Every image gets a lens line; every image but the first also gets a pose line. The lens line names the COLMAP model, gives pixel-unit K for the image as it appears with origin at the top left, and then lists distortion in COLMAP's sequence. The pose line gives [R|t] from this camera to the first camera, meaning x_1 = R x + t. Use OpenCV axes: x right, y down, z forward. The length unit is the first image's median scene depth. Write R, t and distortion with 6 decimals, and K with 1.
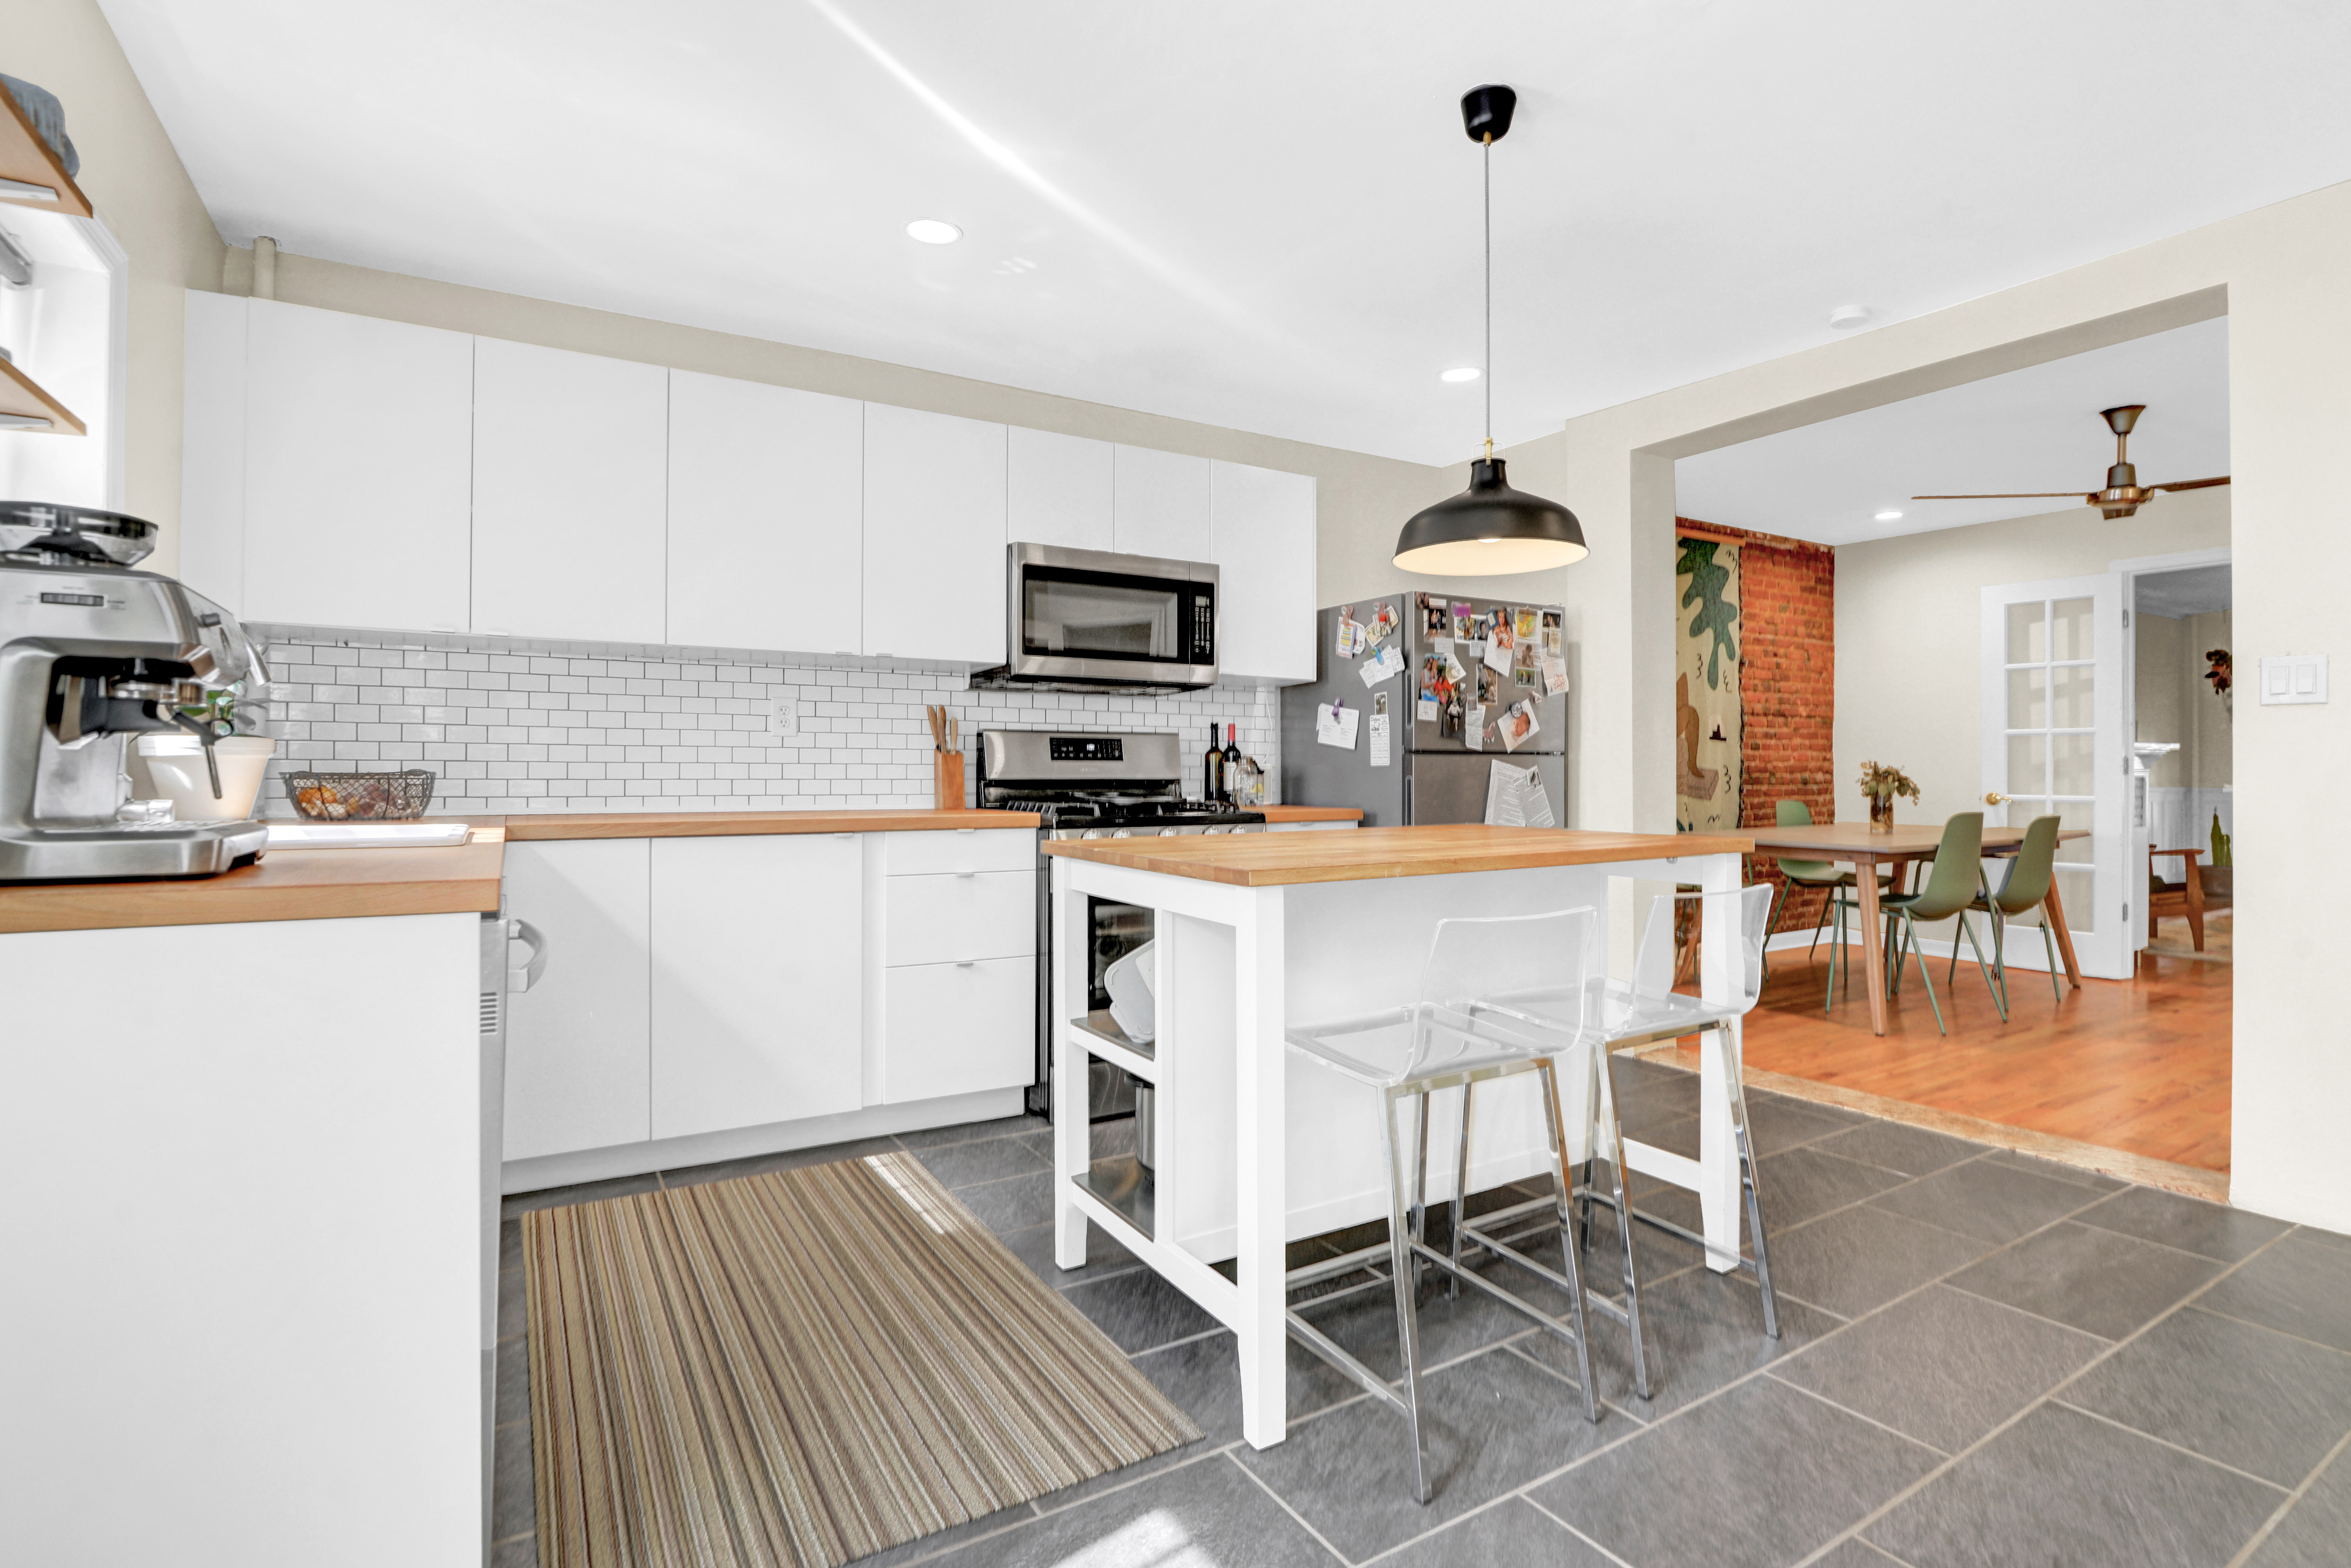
lens RADIAL K [[1106.4, 0, 1179.0], [0, 1106.4, 767.0], [0, 0, 1]] dist [-0.019705, 0.002067]
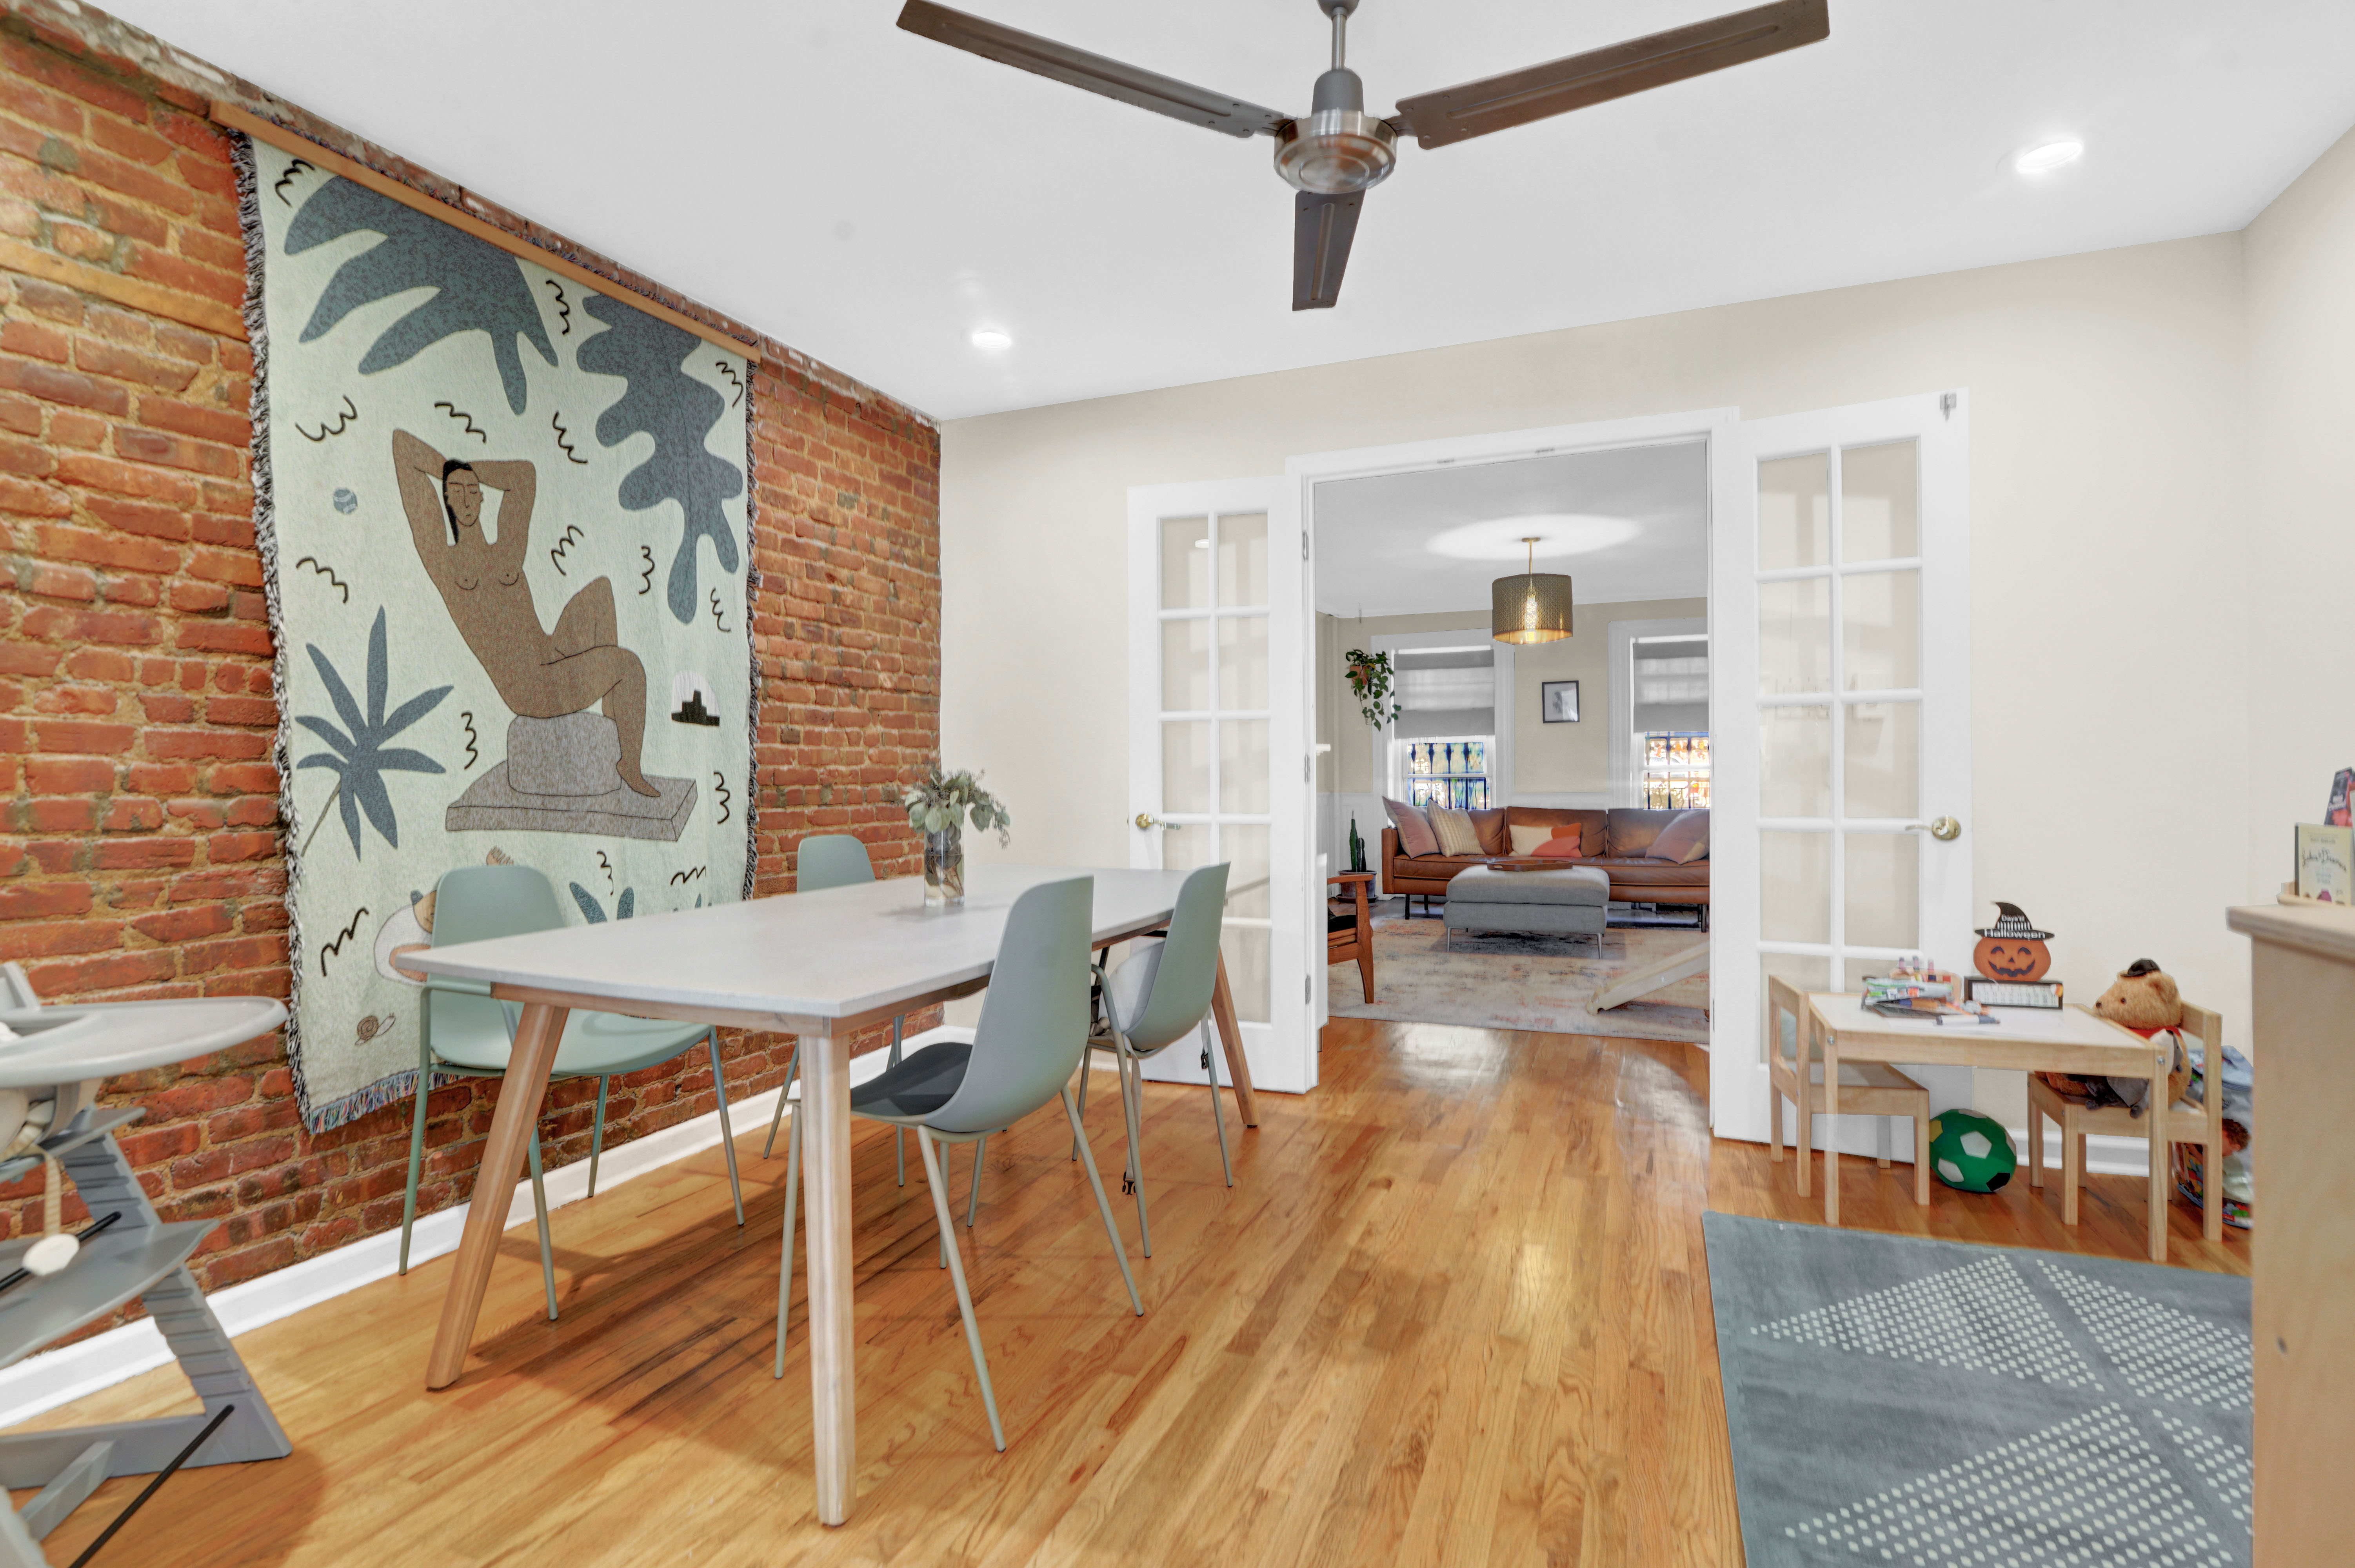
lens RADIAL K [[1108.1, 0, 1173.6], [0, 1108.1, 778.2], [0, 0, 1]] dist [-0.019705, 0.002067]
pose [[0.807291, -0.009108, 0.590083, 0.361307], [0.007411, 0.999959, 0.005296, 0.000905], [-0.590107, 0.000097, 0.807325, 0.449645]]
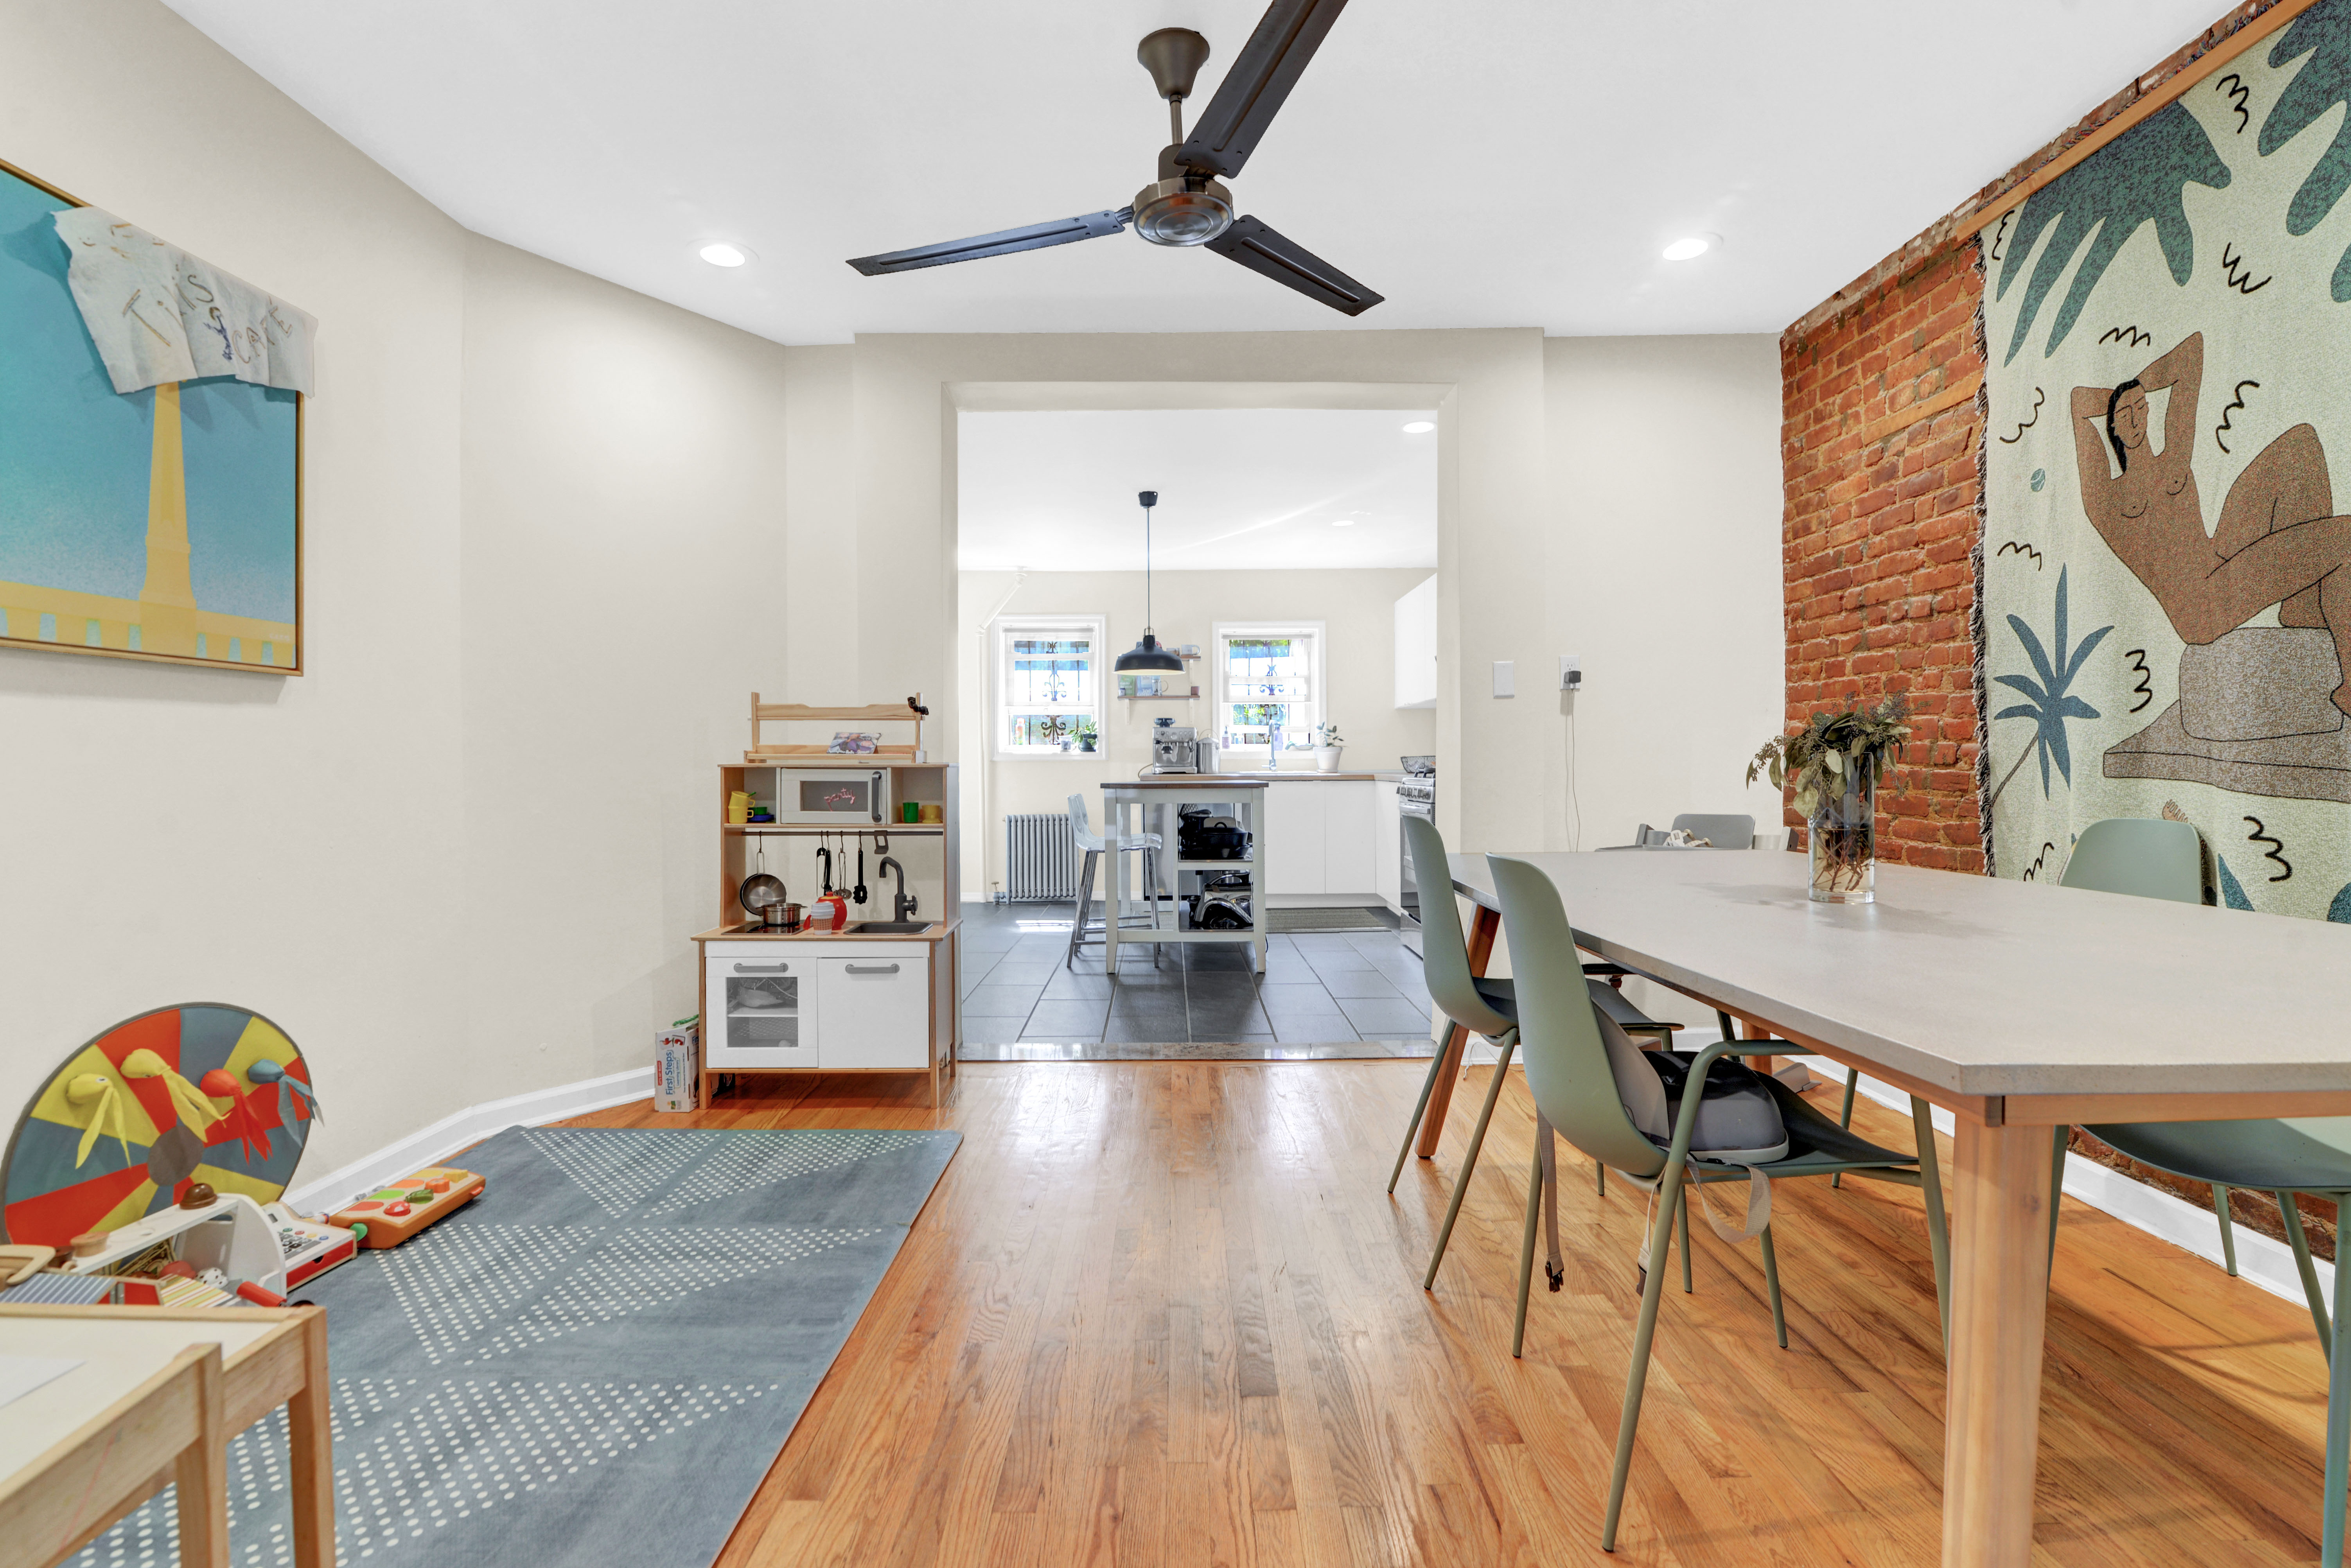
lens RADIAL K [[1106.2, 0, 1179.0], [0, 1106.2, 782.6], [0, 0, 1]] dist [-0.019705, 0.002067]
pose [[-0.511663, 0.014418, -0.859065, 0.888304], [0.007796, 0.999896, 0.012139, 0.015170], [0.859151, -0.000486, -0.511722, 0.850124]]
